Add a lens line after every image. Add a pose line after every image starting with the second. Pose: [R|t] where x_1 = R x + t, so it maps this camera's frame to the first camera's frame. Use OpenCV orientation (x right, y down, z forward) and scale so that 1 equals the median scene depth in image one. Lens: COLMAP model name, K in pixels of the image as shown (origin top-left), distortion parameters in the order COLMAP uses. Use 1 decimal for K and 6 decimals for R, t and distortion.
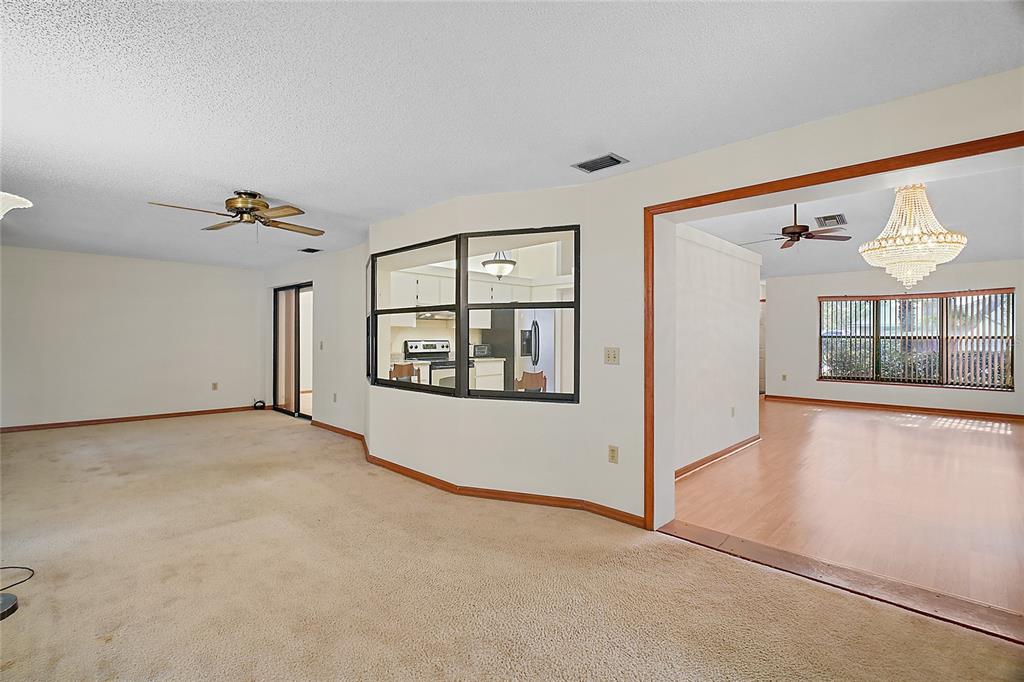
lens RADIAL K [[474.3, 0, 508.7], [0, 474.3, 337.7], [0, 0, 1]] dist [-0.012019, -0.000773]
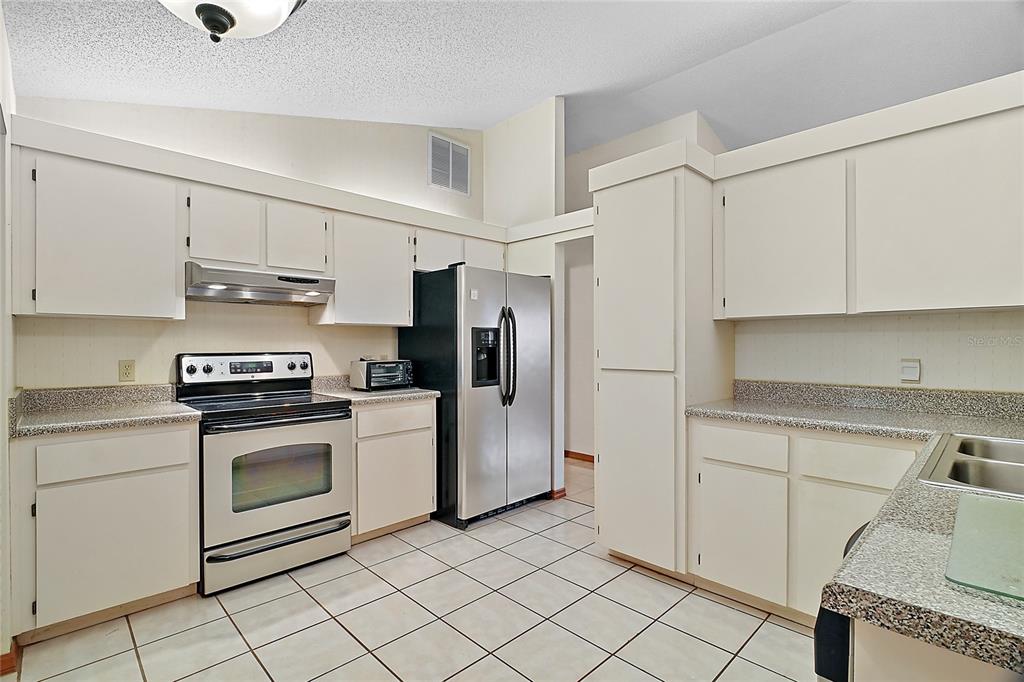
lens RADIAL K [[474.3, 0, 511.6], [0, 474.3, 341.7], [0, 0, 1]] dist [-0.012019, -0.000773]
pose [[0.999799, -0.005881, -0.019177, 0.069708], [0.005778, 0.999969, -0.005410, -0.000500], [0.019208, 0.005298, 0.999801, 0.554805]]
